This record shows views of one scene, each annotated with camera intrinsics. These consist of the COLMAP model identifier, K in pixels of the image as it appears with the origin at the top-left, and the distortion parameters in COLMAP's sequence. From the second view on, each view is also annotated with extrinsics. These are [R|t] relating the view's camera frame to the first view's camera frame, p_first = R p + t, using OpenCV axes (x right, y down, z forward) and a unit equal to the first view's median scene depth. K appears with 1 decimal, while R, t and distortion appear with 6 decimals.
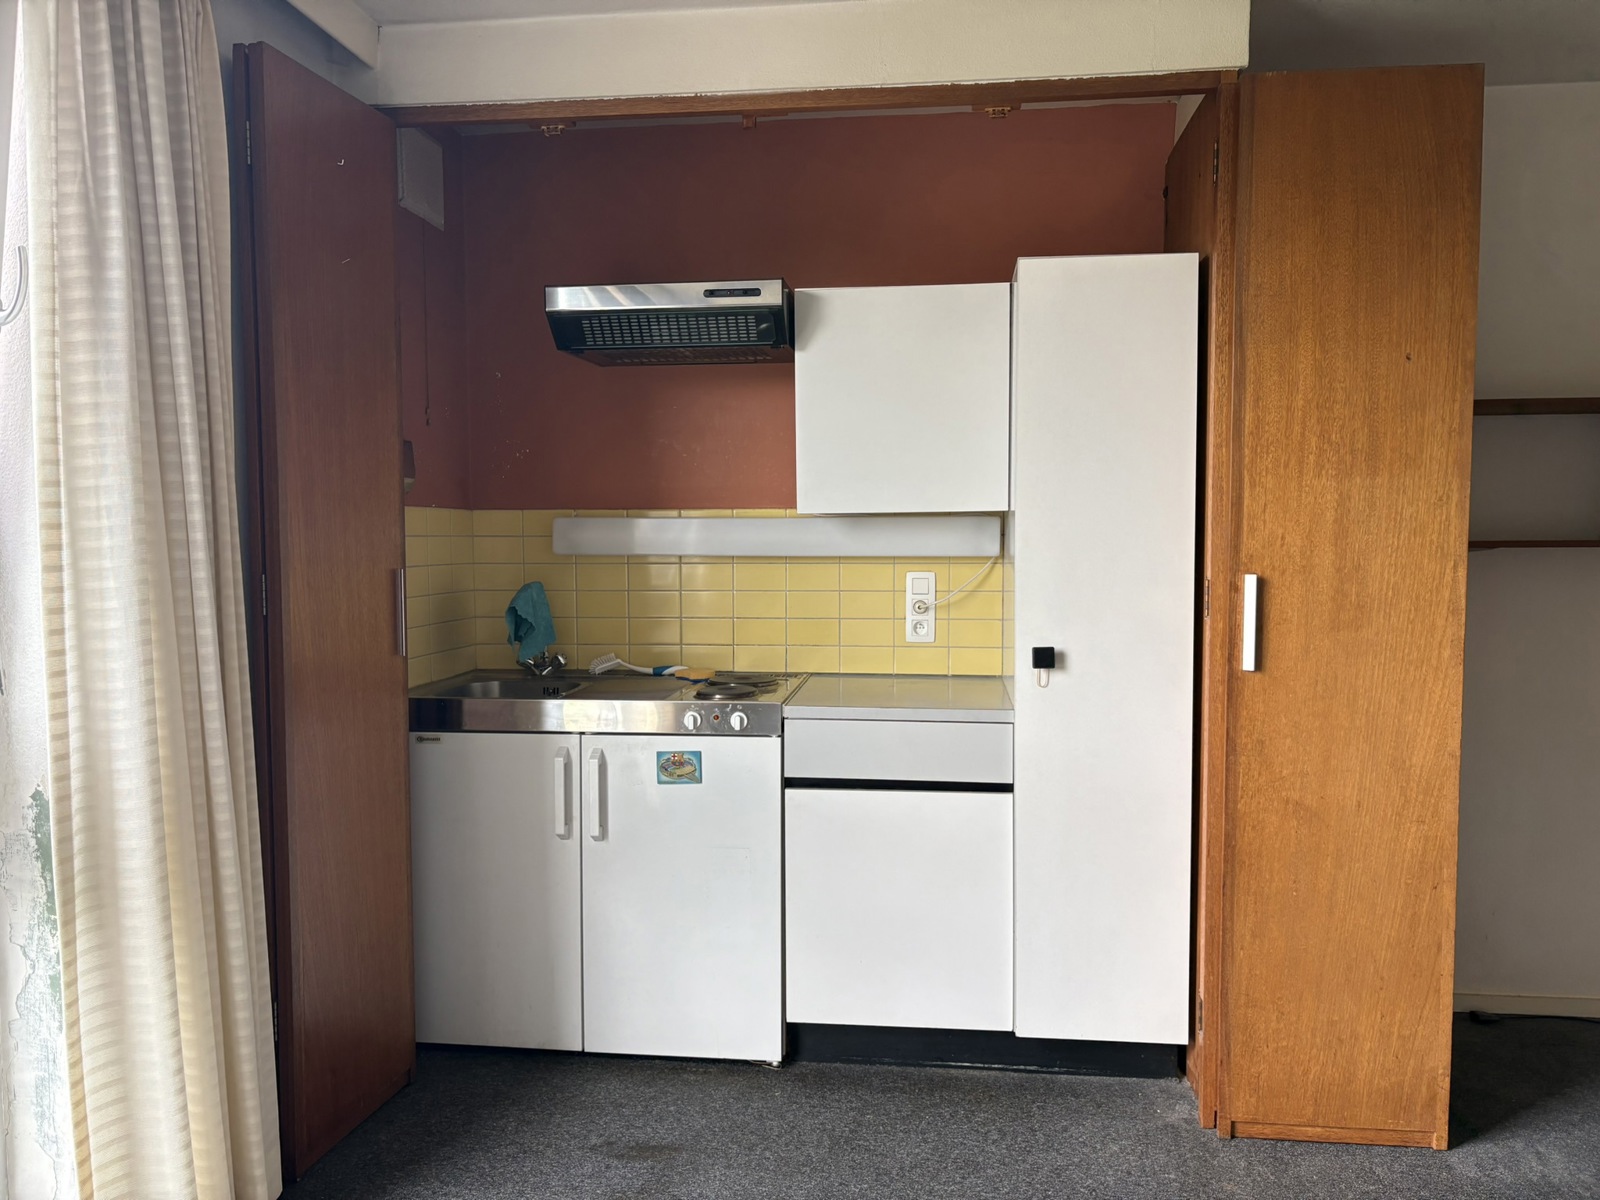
lens RADIAL K [[1246.3, 0, 801.5], [0, 1246.3, 594.3], [0, 0, 1]] dist [0.000965, -0.001244]
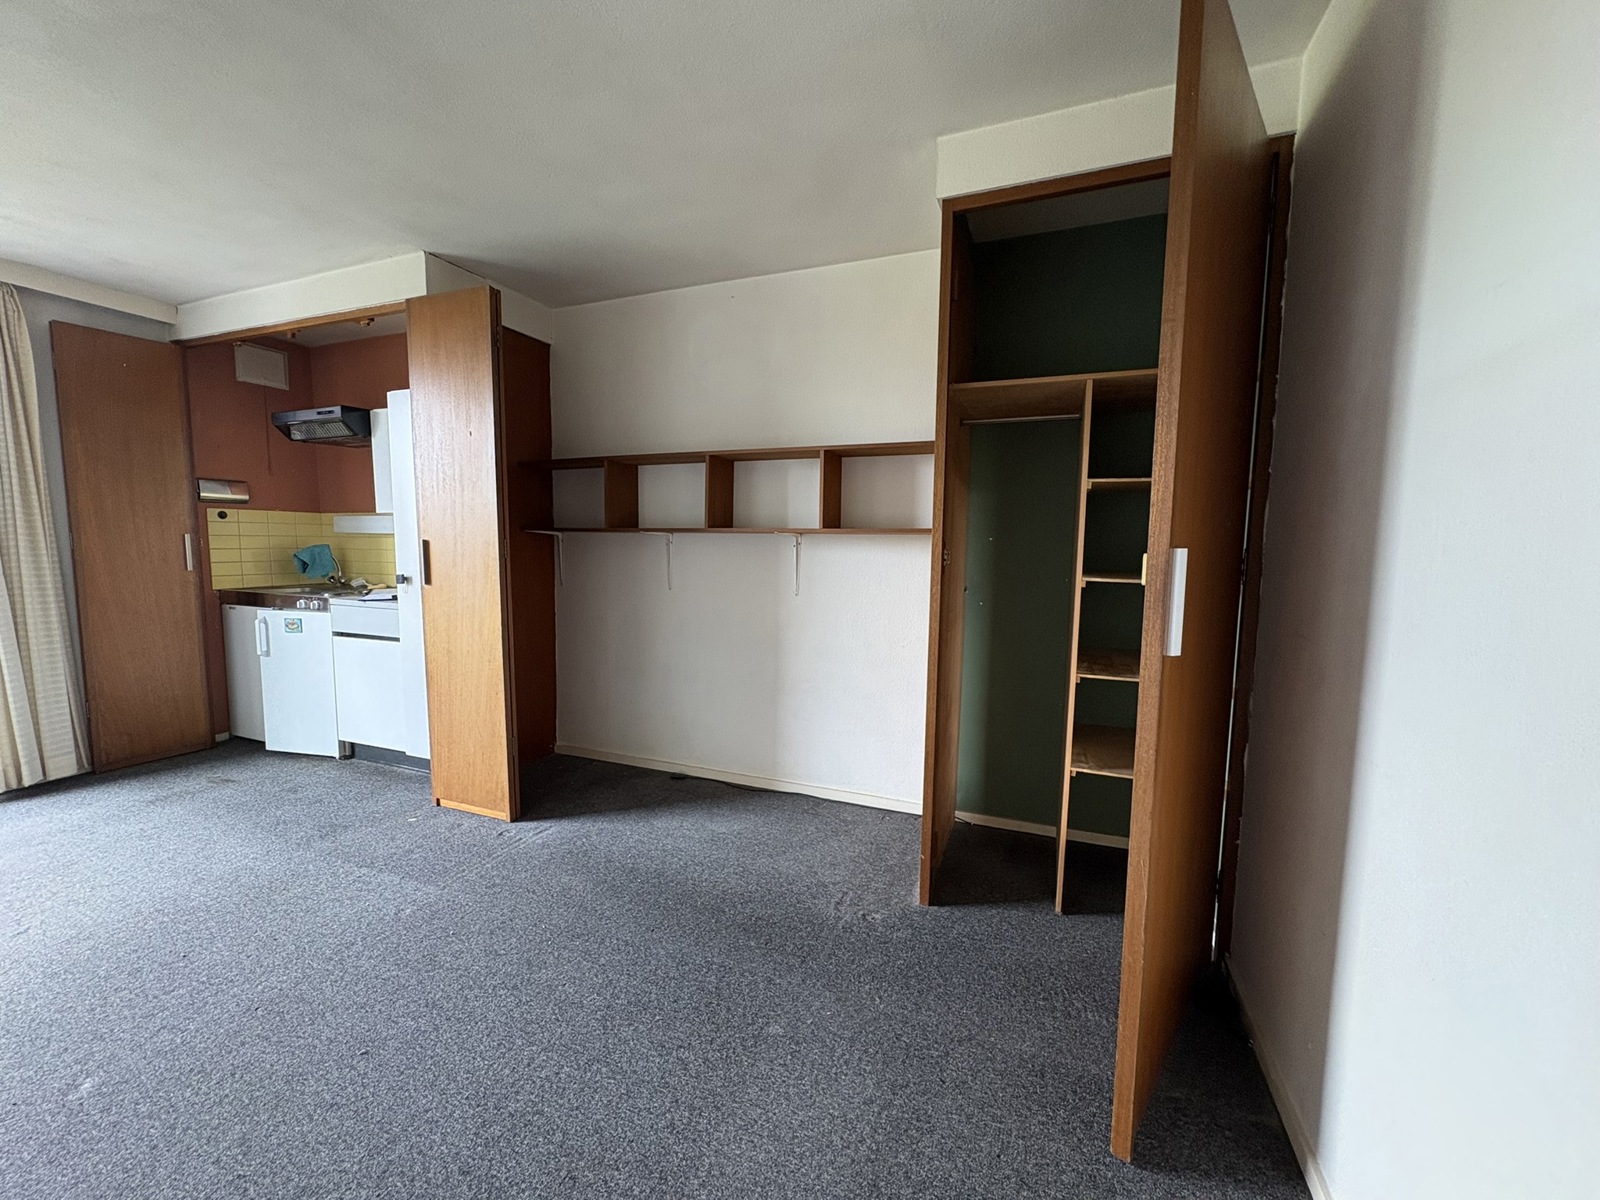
lens RADIAL K [[631.1, 0, 802.3], [0, 631.1, 607.6], [0, 0, 1]] dist [0.000904, 0.000432]
pose [[0.970302, 0.043661, -0.237924, 1.078526], [-0.037579, 0.998842, 0.030042, 0.040344], [0.238960, -0.020209, 0.970819, 0.102920]]
